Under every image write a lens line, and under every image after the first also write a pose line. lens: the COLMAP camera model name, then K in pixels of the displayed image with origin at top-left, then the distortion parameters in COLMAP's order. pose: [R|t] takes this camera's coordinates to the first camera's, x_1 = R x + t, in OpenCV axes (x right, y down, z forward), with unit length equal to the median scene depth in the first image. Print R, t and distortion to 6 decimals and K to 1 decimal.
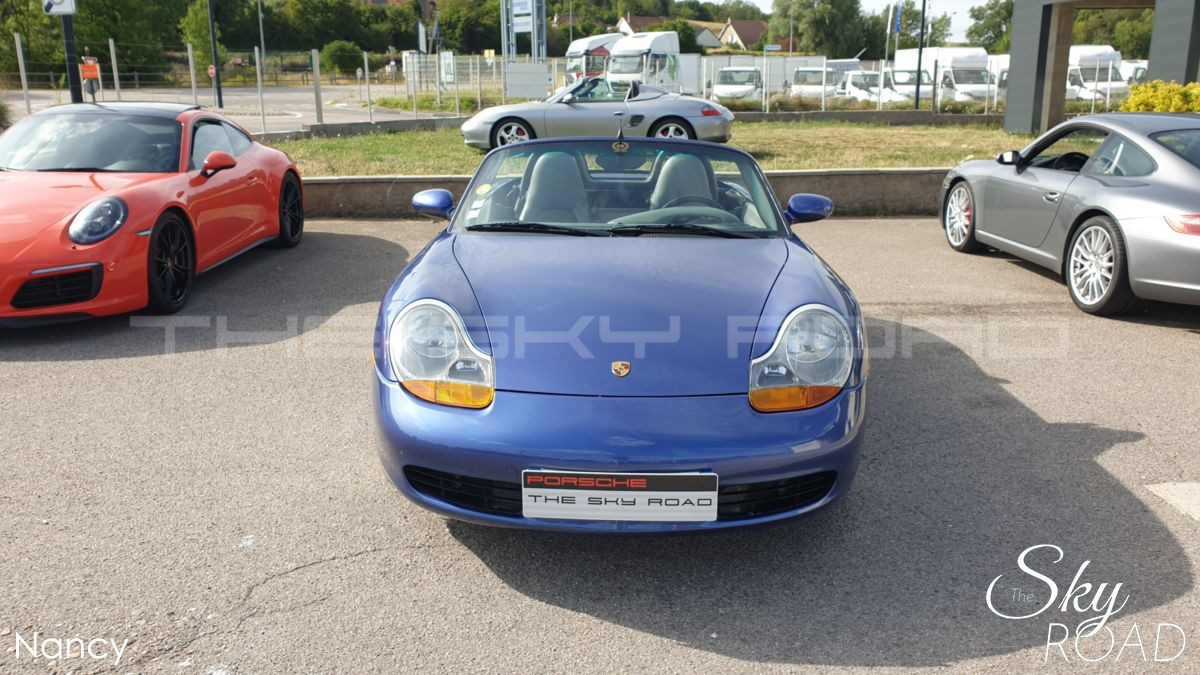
lens RADIAL K [[934.0, 0, 600.6], [0, 934.0, 335.4], [0, 0, 1]] dist [0.007415, 0.001908]
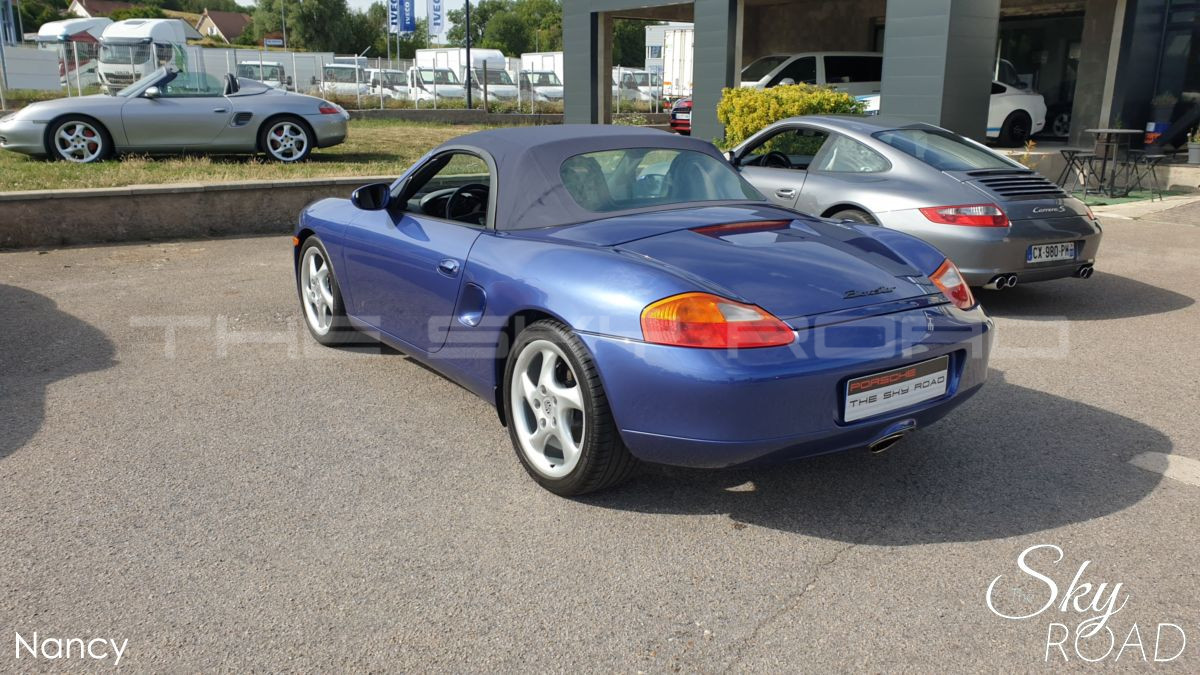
lens RADIAL K [[934.0, 0, 595.6], [0, 934.0, 338.0], [0, 0, 1]] dist [0.007415, 0.001908]
pose [[0.874598, -0.109311, 0.472365, -0.105209], [0.107040, 0.993747, 0.031777, -0.019718], [-0.472885, 0.022770, 0.880830, 0.081889]]
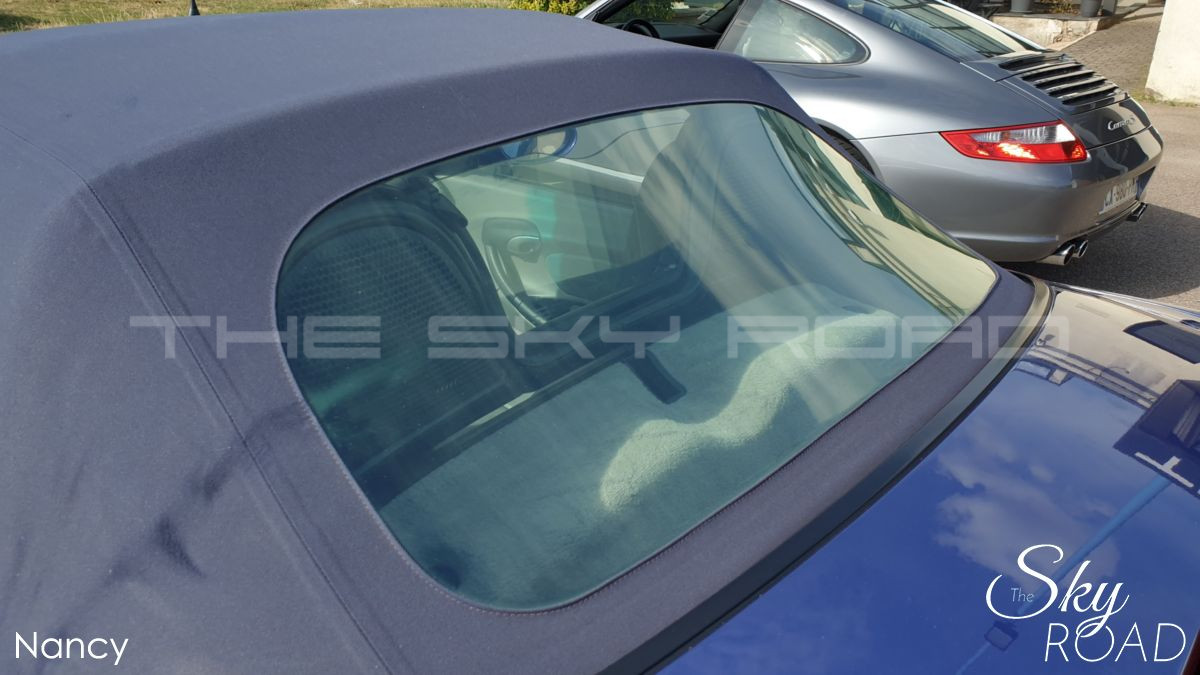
lens RADIAL K [[934.0, 0, 597.7], [0, 934.0, 334.5], [0, 0, 1]] dist [0.007415, 0.001908]
pose [[0.719766, -0.257073, 0.644864, -0.009409], [0.157620, 0.965166, 0.208833, -0.063125], [-0.676086, -0.048667, 0.735214, 0.260643]]
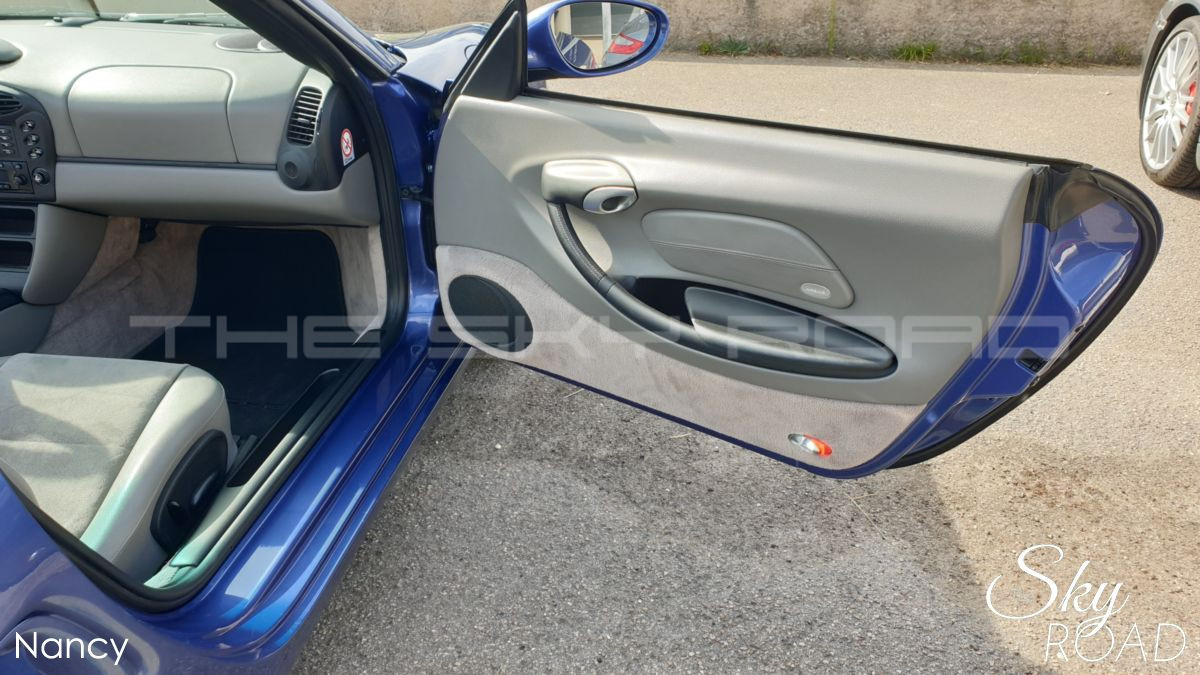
lens RADIAL K [[934.0, 0, 606.3], [0, 934.0, 335.8], [0, 0, 1]] dist [0.007415, 0.001908]
pose [[0.970141, 0.104800, -0.218730, 0.138669], [-0.056441, 0.974620, 0.216633, -0.058759], [0.235882, -0.197819, 0.951434, 0.298790]]
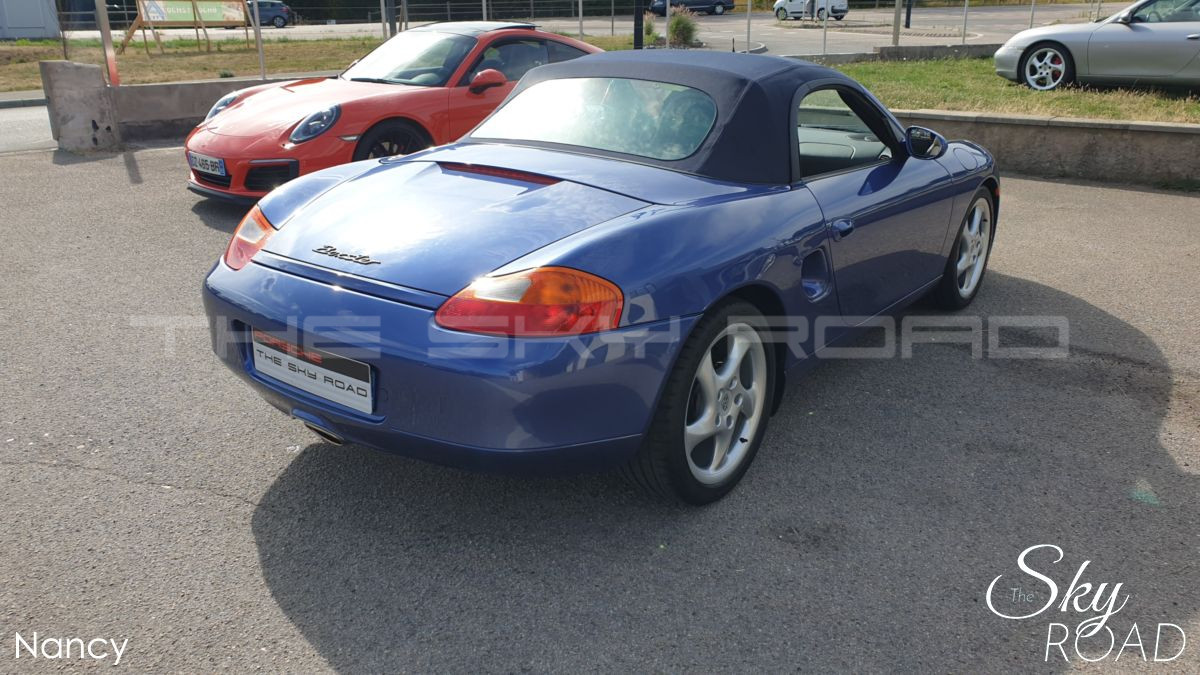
lens RADIAL K [[934.0, 0, 599.6], [0, 934.0, 330.2], [0, 0, 1]] dist [0.007415, 0.001908]
pose [[0.725600, 0.218658, -0.652452, 0.207540], [-0.169989, 0.975742, 0.137956, -0.035441], [0.666790, 0.010808, 0.745167, 0.140583]]
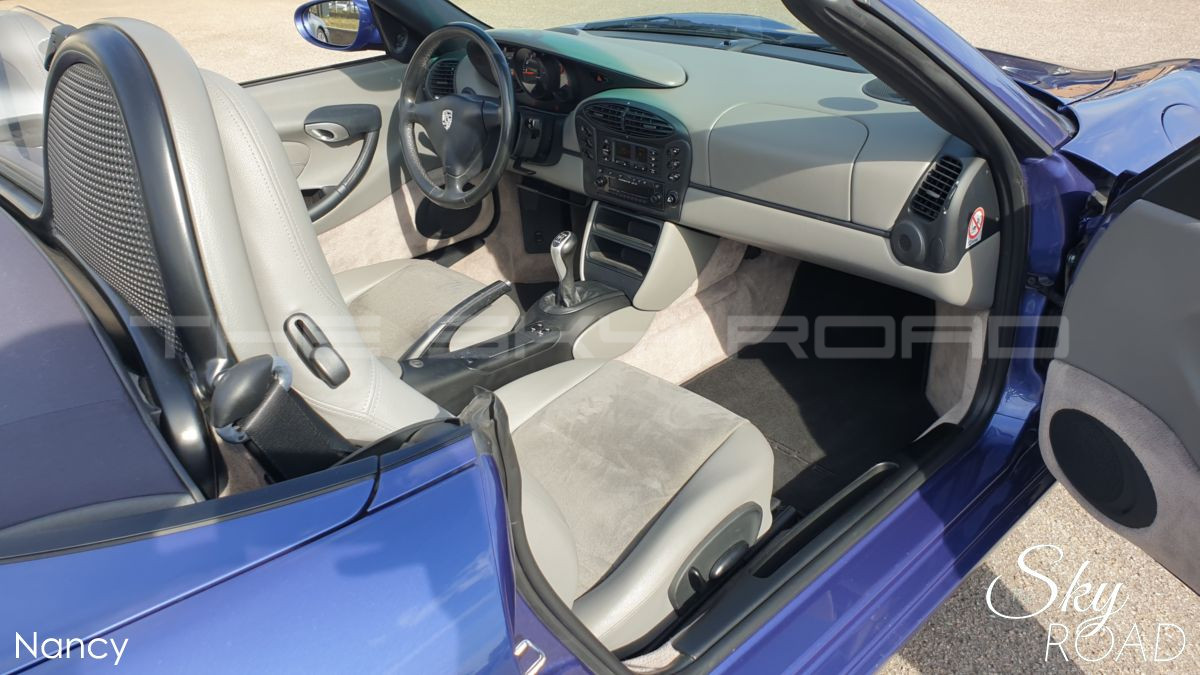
lens RADIAL K [[934.0, 0, 594.3], [0, 934.0, 326.9], [0, 0, 1]] dist [0.007415, 0.001908]
pose [[0.616948, 0.332753, -0.713197, 0.129653], [-0.149220, 0.939239, 0.309134, -0.069473], [0.772728, -0.084297, 0.629115, 0.310464]]
